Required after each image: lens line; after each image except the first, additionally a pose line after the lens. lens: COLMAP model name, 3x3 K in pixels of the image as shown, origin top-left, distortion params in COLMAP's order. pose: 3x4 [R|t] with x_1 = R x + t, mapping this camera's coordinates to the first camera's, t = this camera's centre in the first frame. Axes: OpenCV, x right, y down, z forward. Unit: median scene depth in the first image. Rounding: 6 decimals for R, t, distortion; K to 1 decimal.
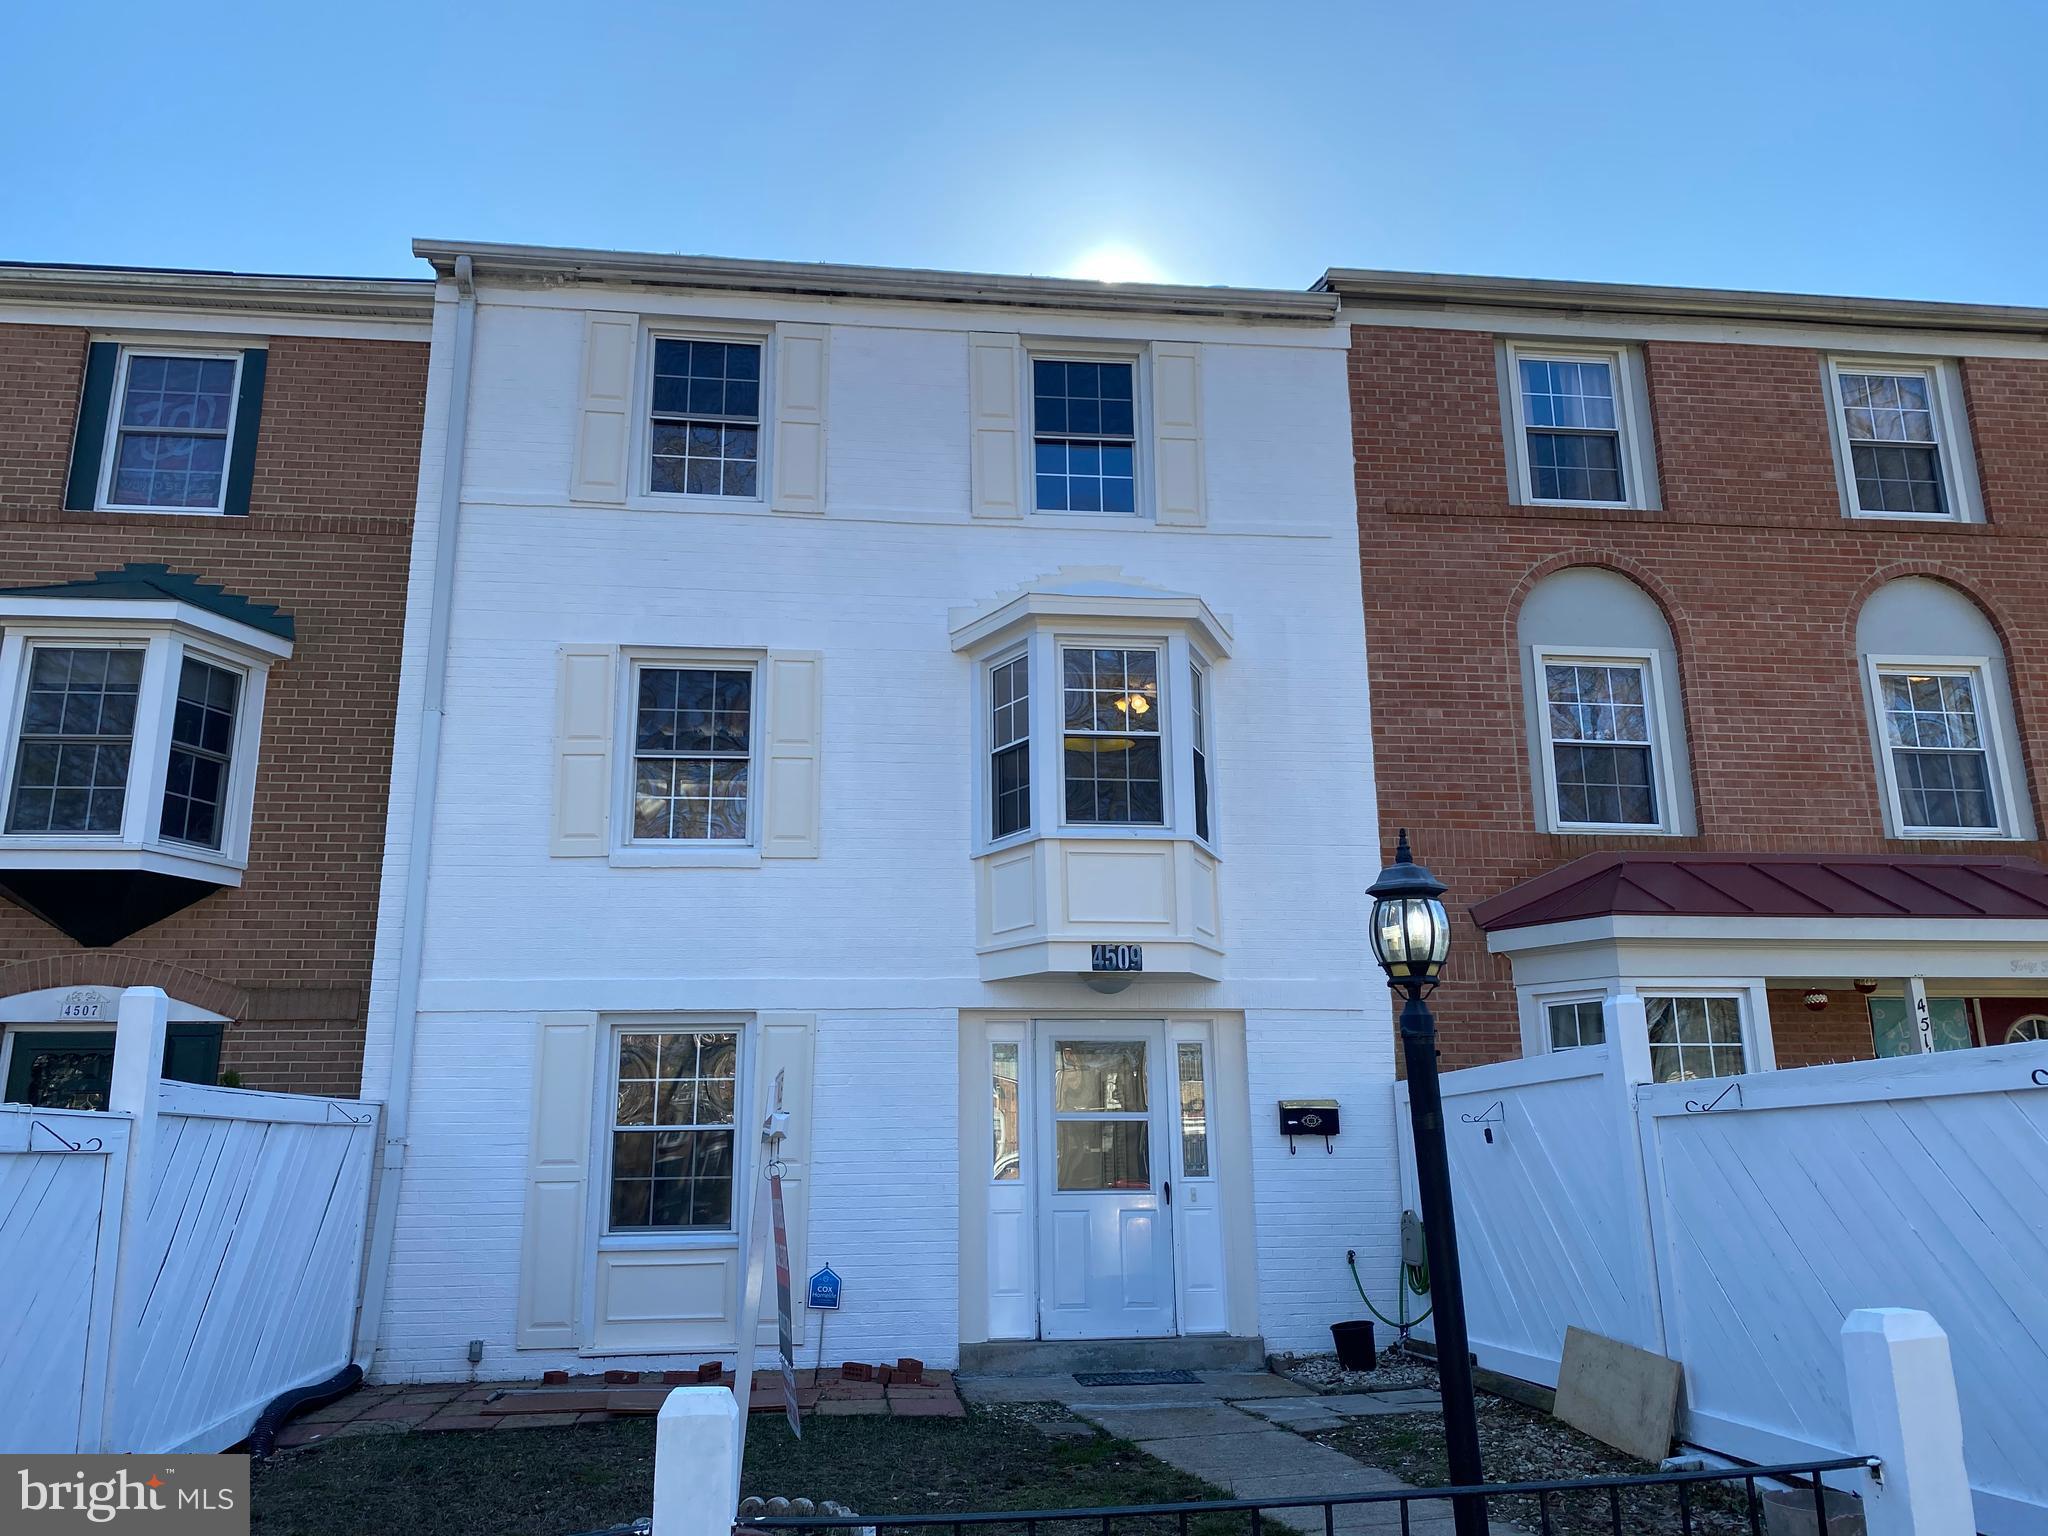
lens RADIAL K [[1546.1, 0, 1026.5], [0, 1546.1, 765.5], [0, 0, 1]] dist [0.049795, -0.071266]
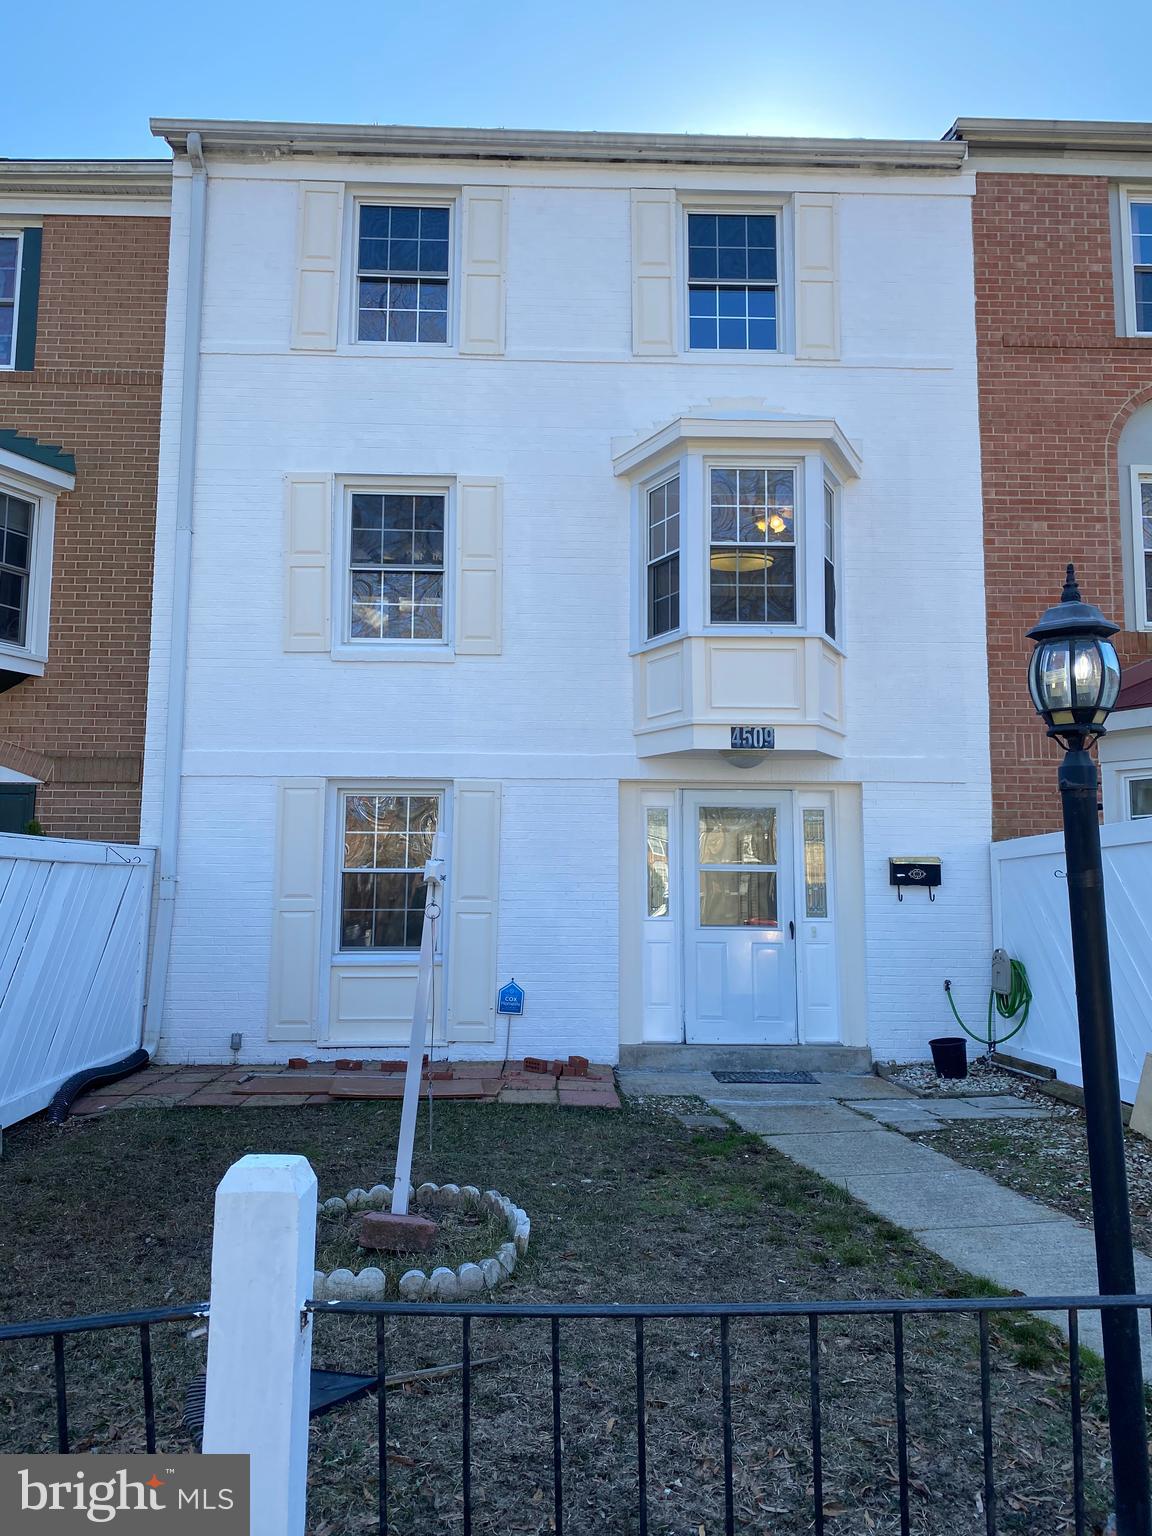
lens RADIAL K [[1159.6, 0, 572.1], [0, 1159.6, 774.6], [0, 0, 1]] dist [0.049795, -0.071266]
pose [[0.995207, 0.007123, -0.097535, 0.007459], [0.006955, 0.989664, 0.143238, 0.023878], [0.097547, -0.143230, 0.984871, 0.106779]]
